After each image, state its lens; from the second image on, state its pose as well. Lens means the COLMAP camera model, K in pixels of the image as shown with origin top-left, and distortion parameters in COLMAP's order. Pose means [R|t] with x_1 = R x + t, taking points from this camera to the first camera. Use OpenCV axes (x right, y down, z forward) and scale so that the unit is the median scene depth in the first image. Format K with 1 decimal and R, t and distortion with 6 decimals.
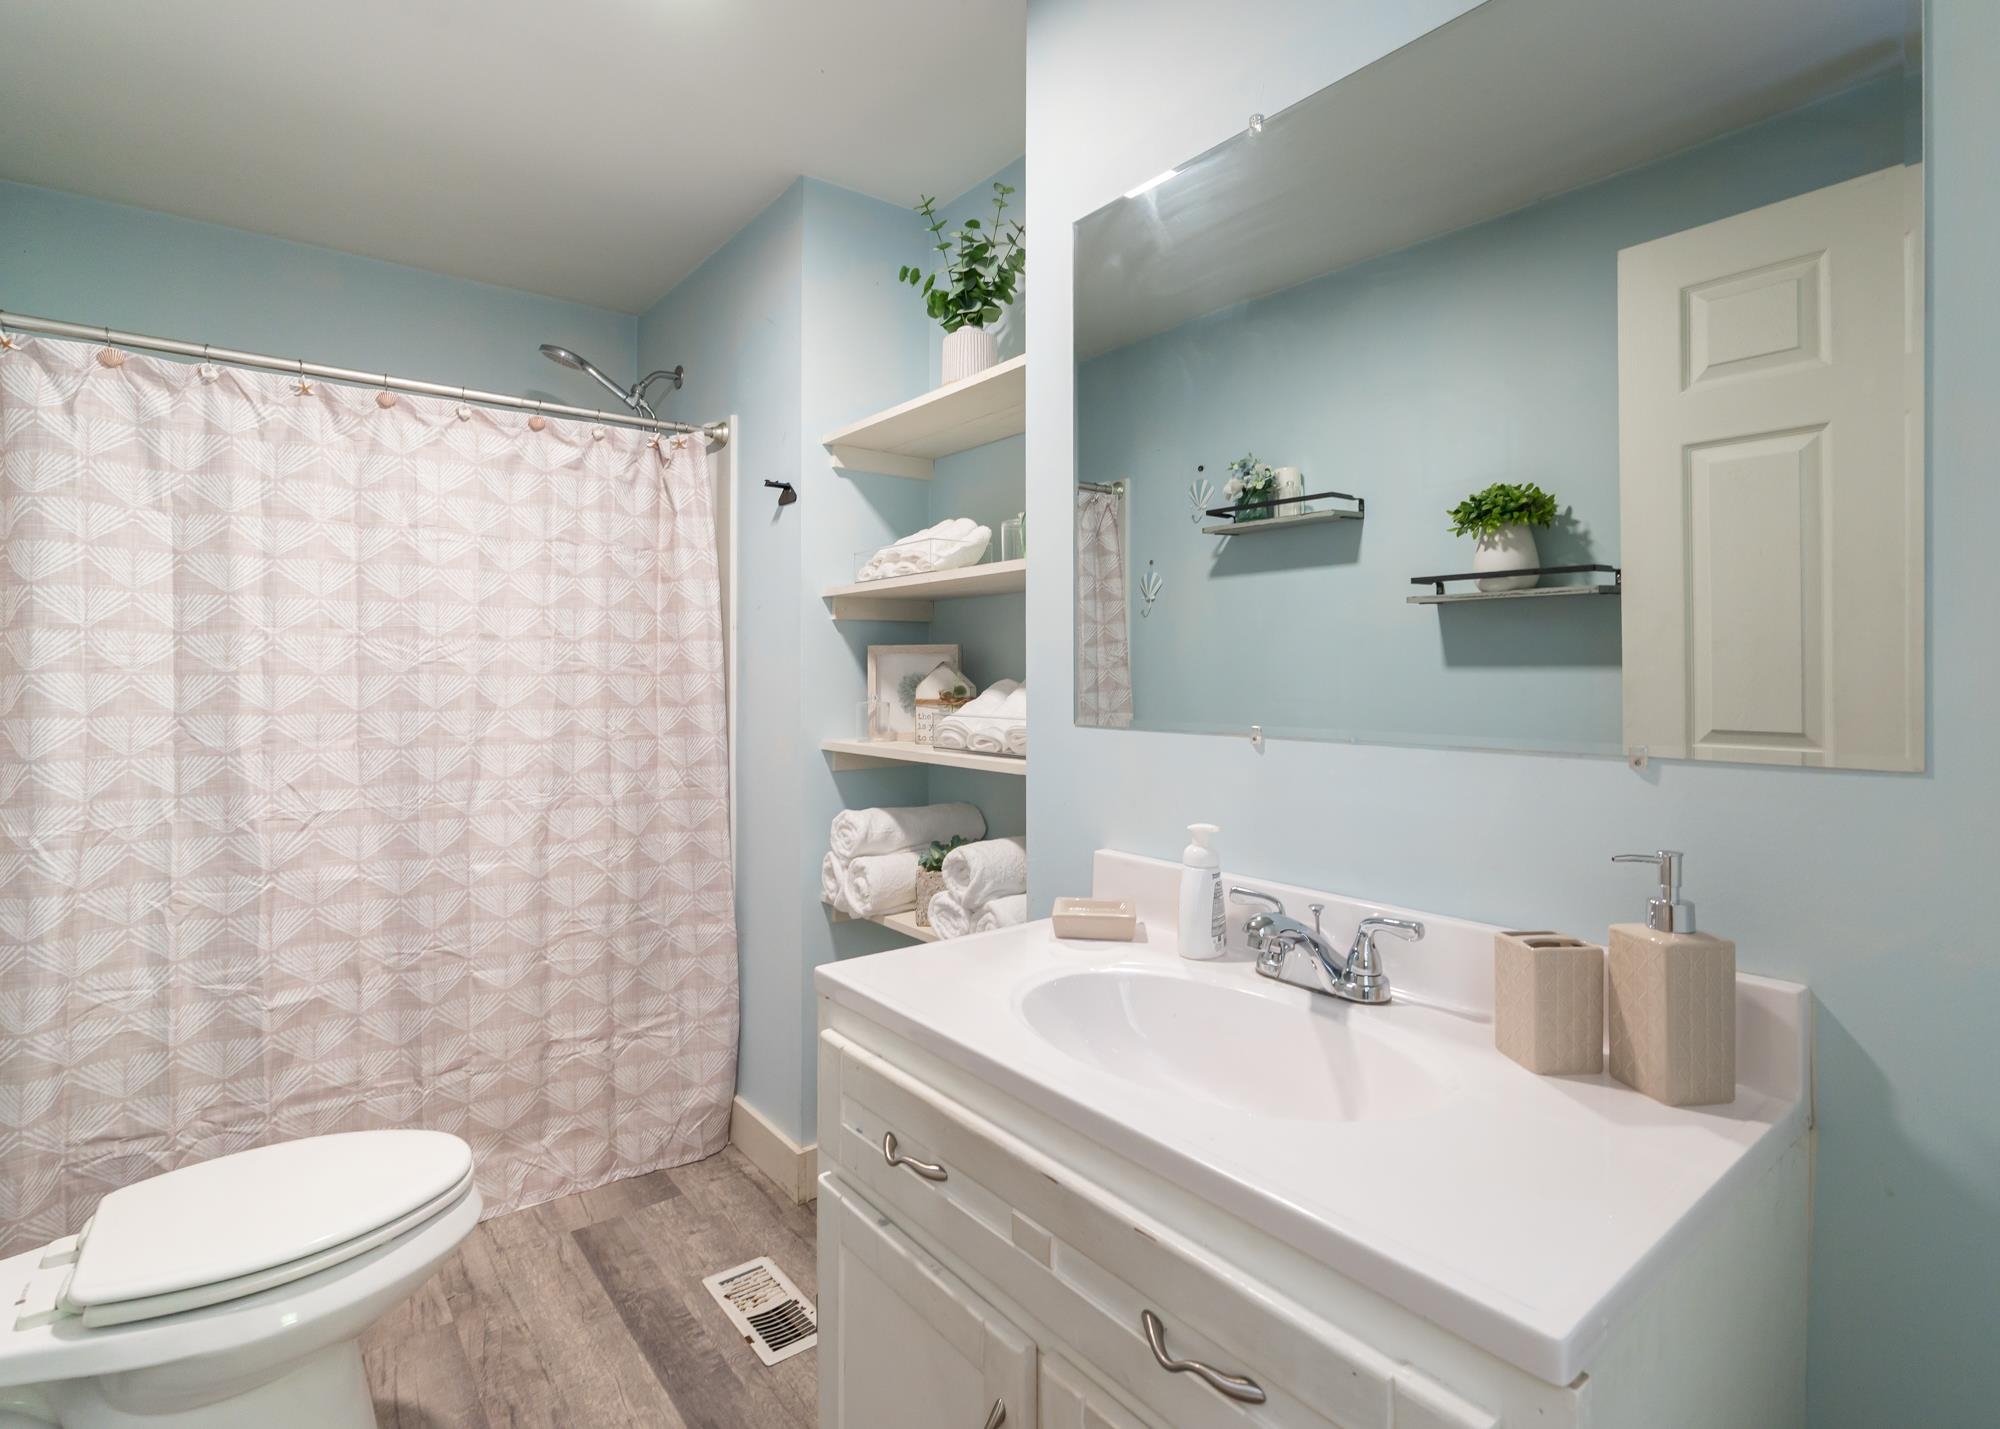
lens RADIAL K [[990.8, 0, 995.0], [0, 990.8, 684.8], [0, 0, 1]] dist [0.000444, 0.000046]
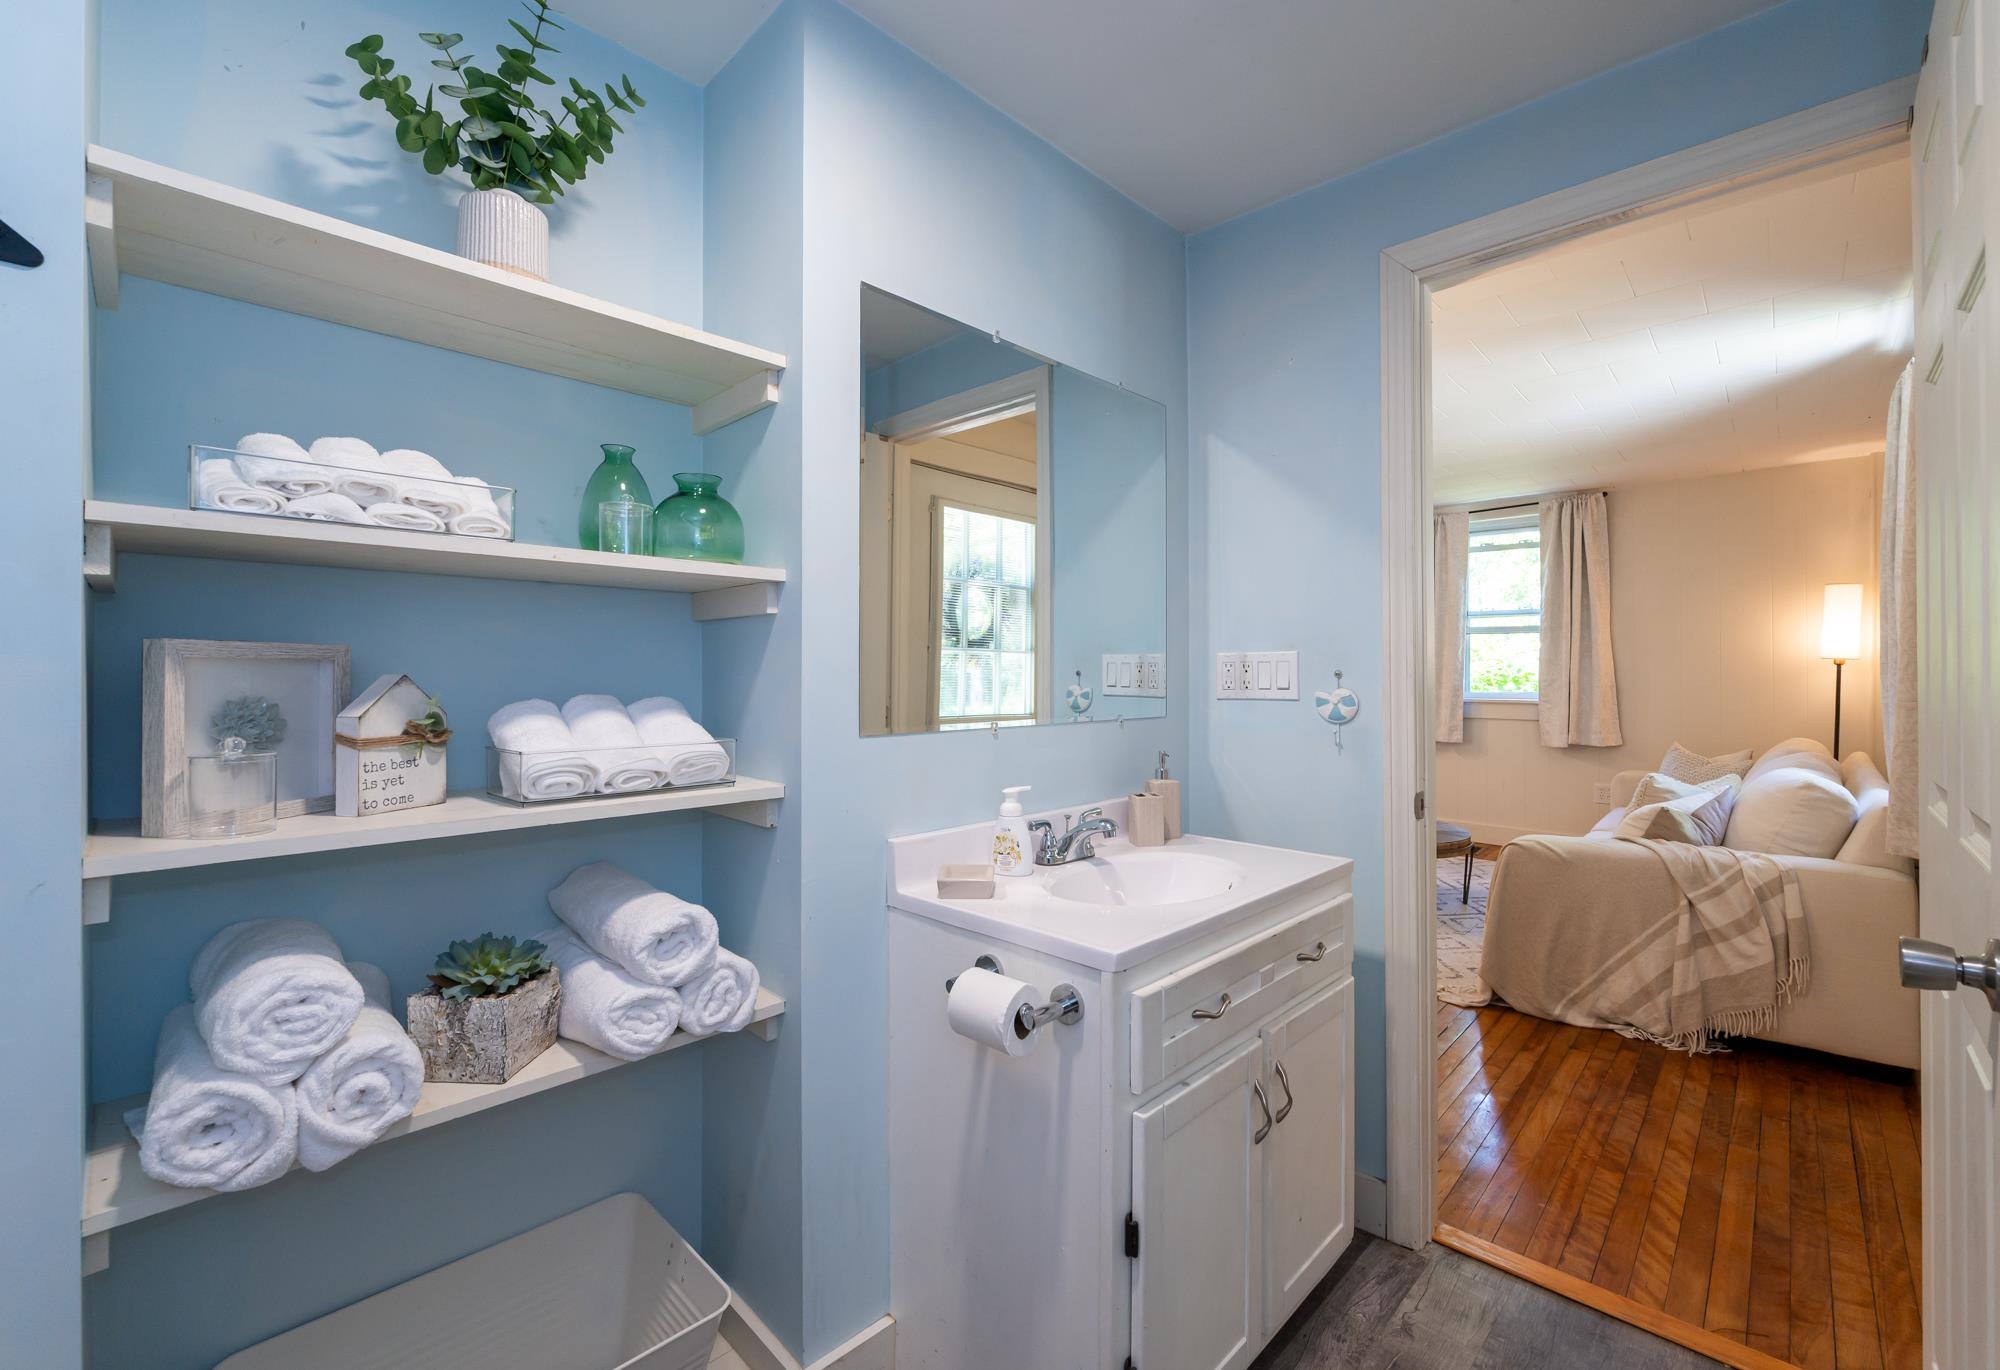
lens RADIAL K [[830.7, 0, 1000.0], [0, 830.7, 685.0], [0, 0, 1]] dist [-0.000316, -0.000003]
pose [[-0.127885, -0.000513, 0.991789, -0.720610], [0.016450, 0.999861, 0.002638, -0.014492], [-0.991653, 0.016653, -0.127859, 0.815135]]
